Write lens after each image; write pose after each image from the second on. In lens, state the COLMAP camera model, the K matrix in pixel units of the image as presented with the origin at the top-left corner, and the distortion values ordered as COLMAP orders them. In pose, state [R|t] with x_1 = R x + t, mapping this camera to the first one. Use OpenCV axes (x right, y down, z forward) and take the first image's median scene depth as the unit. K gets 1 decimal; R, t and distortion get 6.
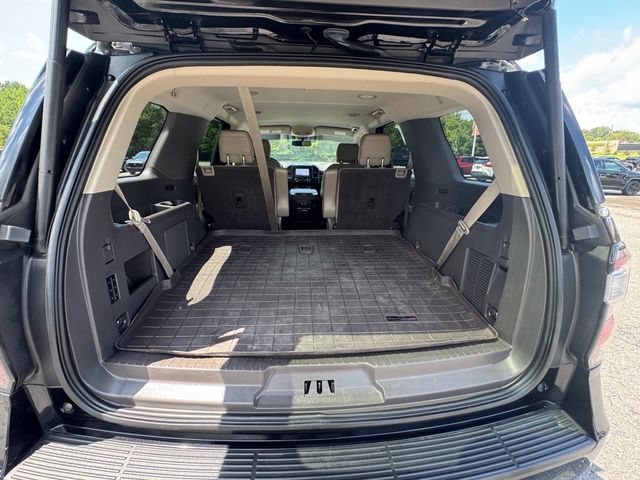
lens RADIAL K [[281.6, 0, 317.9], [0, 281.6, 240.6], [0, 0, 1]] dist [-0.009966, -0.000145]
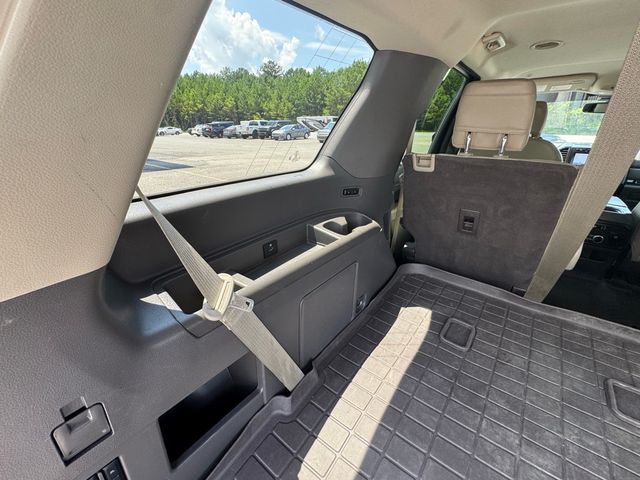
lens RADIAL K [[281.6, 0, 317.9], [0, 281.6, 240.6], [0, 0, 1]] dist [-0.009966, -0.000145]
pose [[0.752228, 0.250711, -0.609342, -0.184145], [-0.188925, 0.968020, 0.165060, -0.160945], [0.631237, -0.009043, 0.775537, 0.466077]]
